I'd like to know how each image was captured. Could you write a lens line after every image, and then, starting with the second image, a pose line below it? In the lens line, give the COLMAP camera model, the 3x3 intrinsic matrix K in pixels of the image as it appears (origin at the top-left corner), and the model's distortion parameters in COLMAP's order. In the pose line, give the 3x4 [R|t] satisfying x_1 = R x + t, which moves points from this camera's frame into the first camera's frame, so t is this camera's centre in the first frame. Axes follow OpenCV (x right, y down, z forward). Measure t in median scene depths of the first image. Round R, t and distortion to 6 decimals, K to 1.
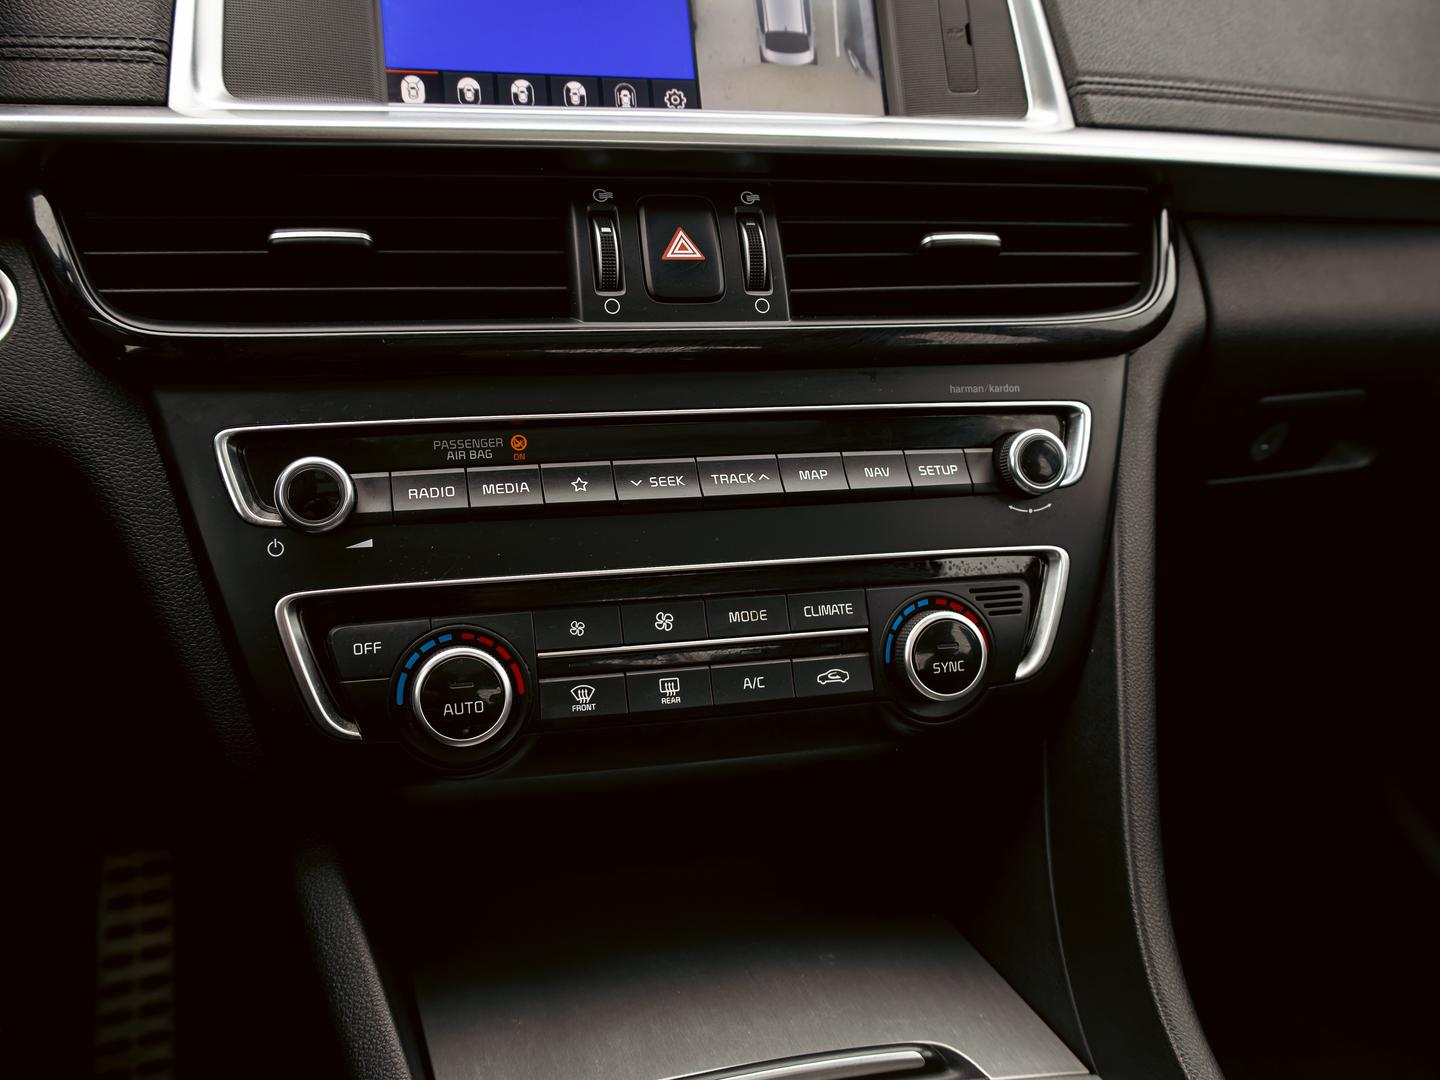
lens RADIAL K [[1393.6, 0, 720.0], [0, 1393.6, 540.0], [0, 0, 1]] dist [0.083001, -0.006701]
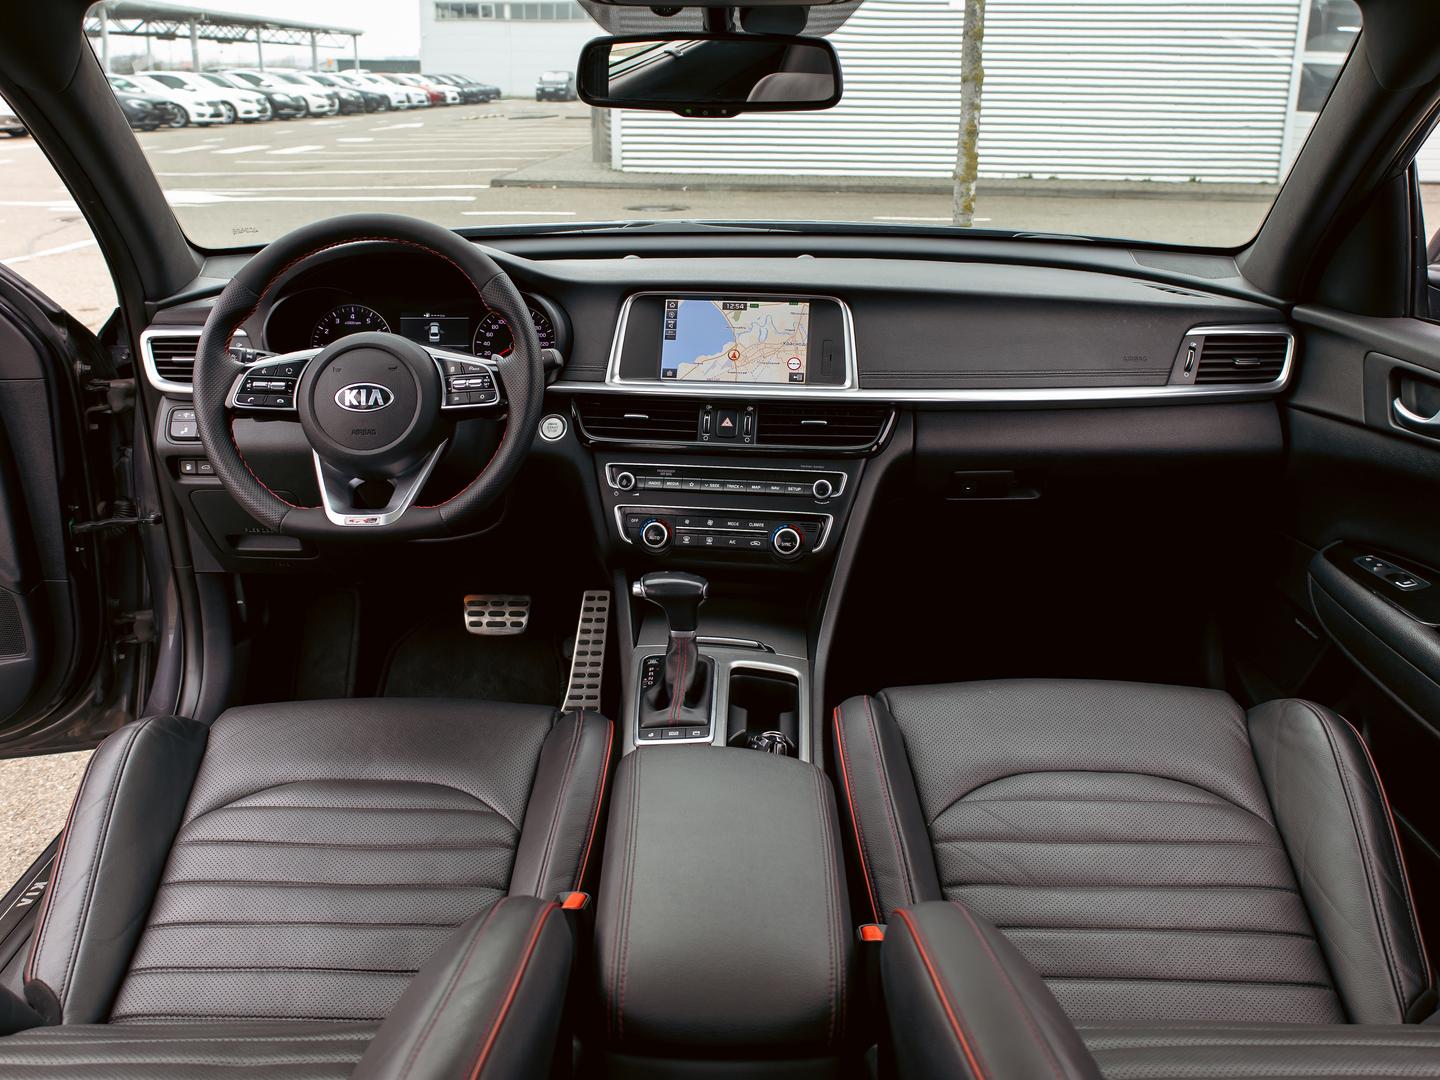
lens RADIAL K [[1565.0, 0, 720.0], [0, 1565.0, 540.0], [0, 0, 1]] dist [0.092493, 0.004735]
pose [[0.915376, 0.108450, -0.387719, 1.568368], [-0.096064, 0.994055, 0.051251, -0.110195], [0.390972, -0.009668, 0.920352, -2.771483]]
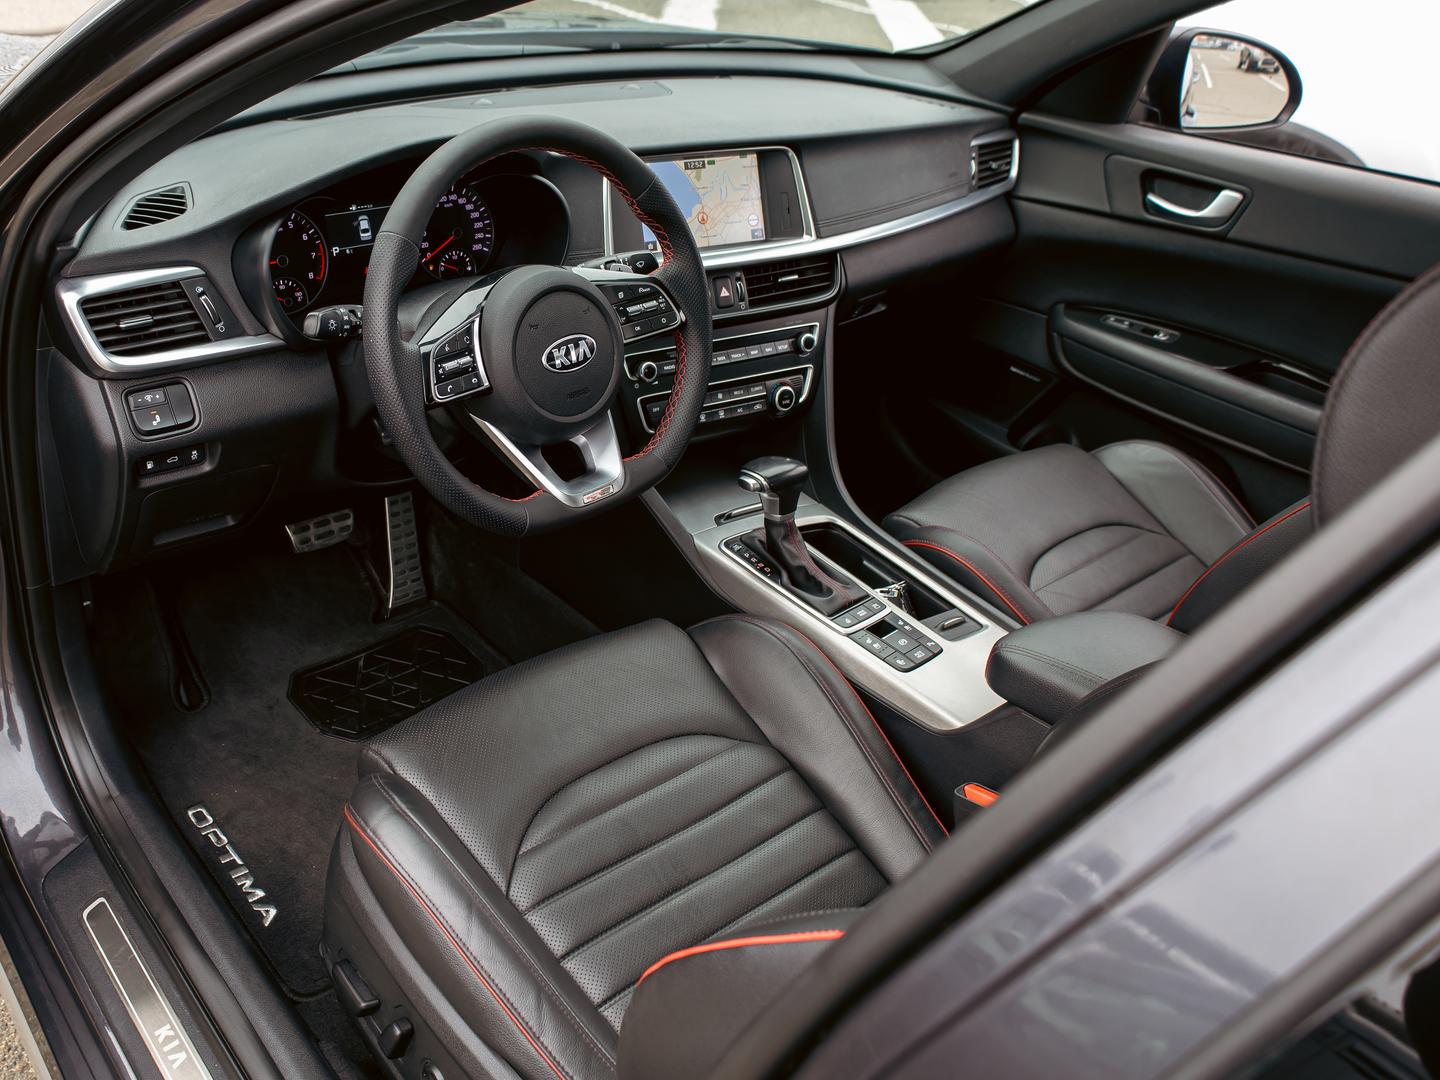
lens RADIAL K [[1393.6, 0, 720.0], [0, 1393.6, 540.0], [0, 0, 1]] dist [0.083001, -0.006701]
pose [[0.943835, -0.093611, 0.316878, -1.217198], [0.008834, 0.965834, 0.259011, -0.517480], [-0.330298, -0.241665, 0.912415, -2.404938]]
